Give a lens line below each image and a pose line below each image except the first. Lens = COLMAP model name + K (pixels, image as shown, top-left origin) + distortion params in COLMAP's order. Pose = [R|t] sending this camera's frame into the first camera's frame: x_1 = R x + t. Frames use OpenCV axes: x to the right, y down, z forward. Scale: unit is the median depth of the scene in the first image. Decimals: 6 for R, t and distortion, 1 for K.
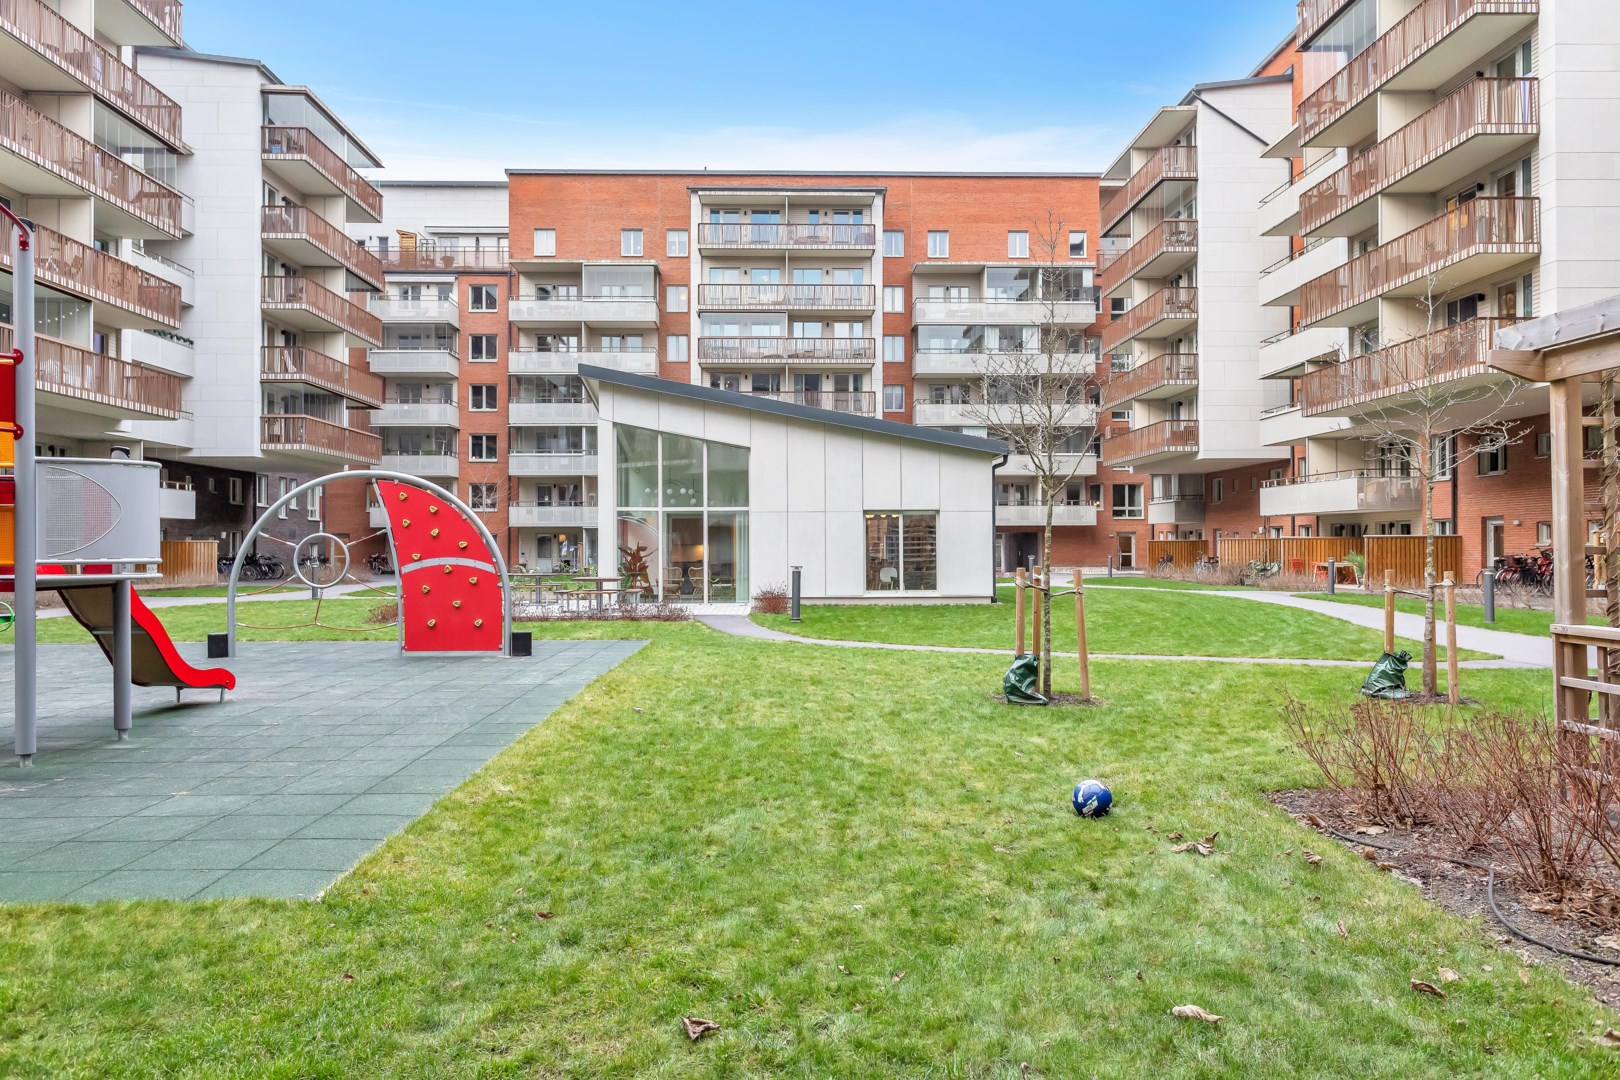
lens RADIAL K [[1188.6, 0, 809.8], [0, 1188.6, 542.2], [0, 0, 1]] dist [0.034094, -0.001740]
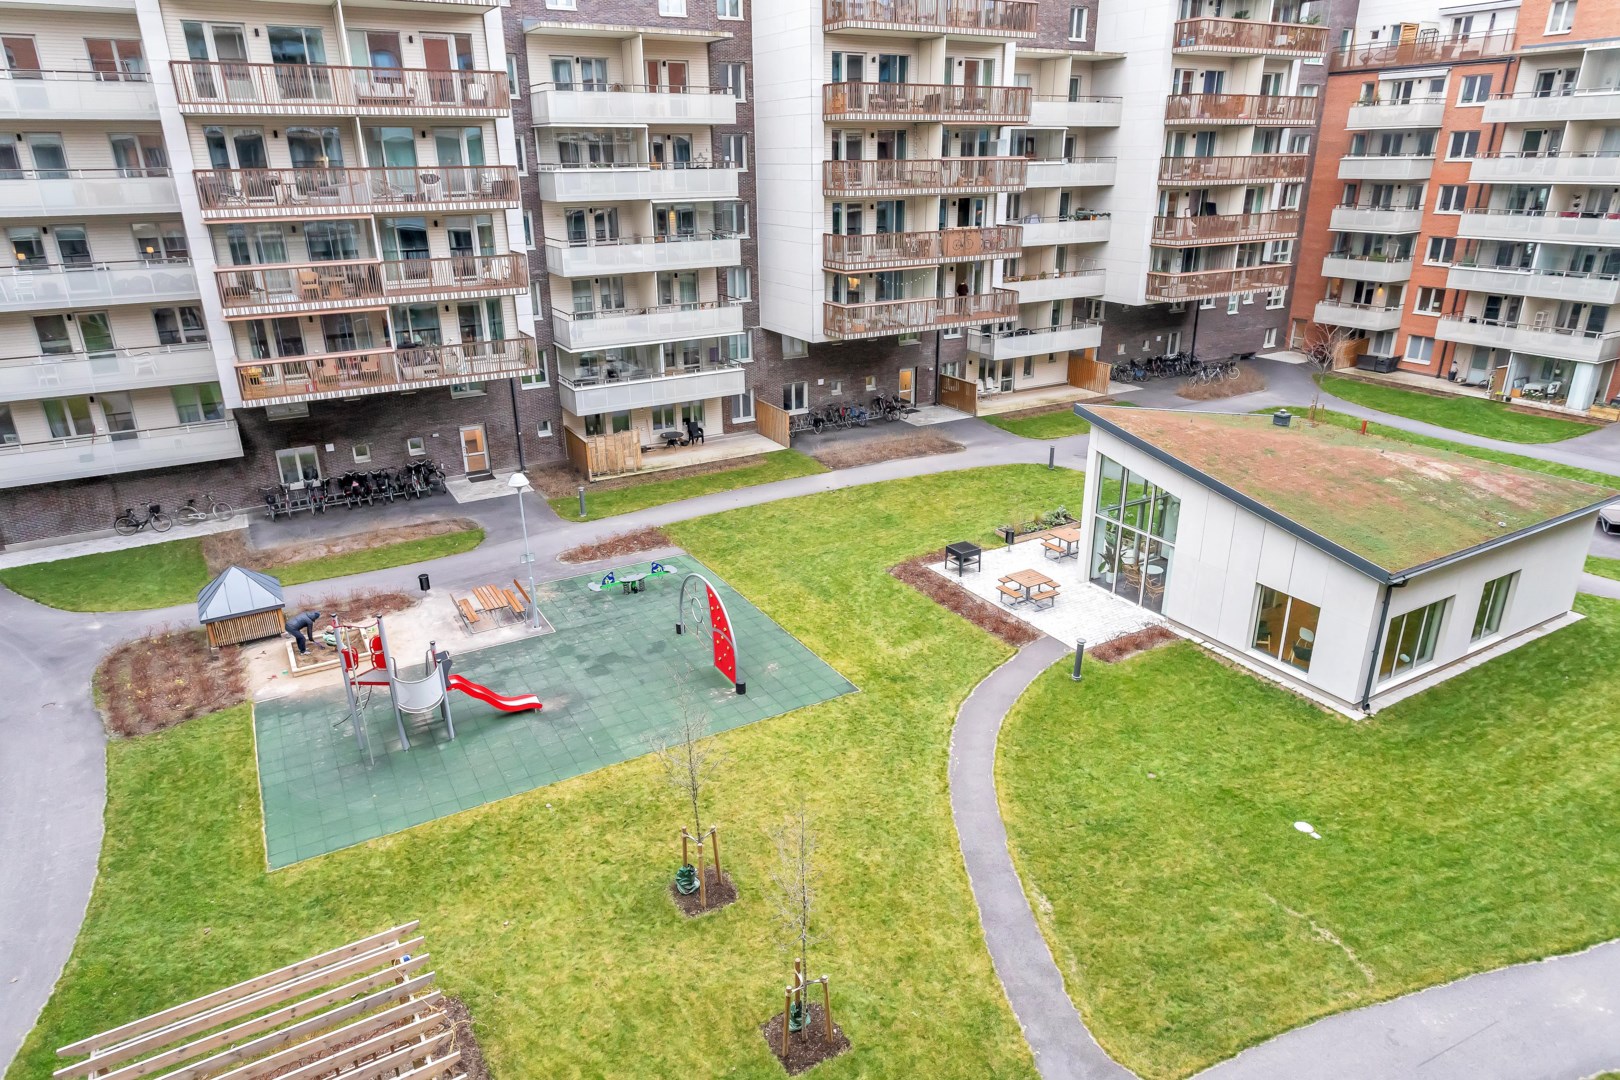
lens RADIAL K [[1000.8, 0, 804.3], [0, 1000.8, 538.6], [0, 0, 1]] dist [-0.008661, 0.010255]
pose [[0.470779, 0.314813, -0.824172, 0.337110], [0.016335, 0.930899, 0.364911, -0.230702], [0.882100, -0.185256, 0.433106, 0.146095]]
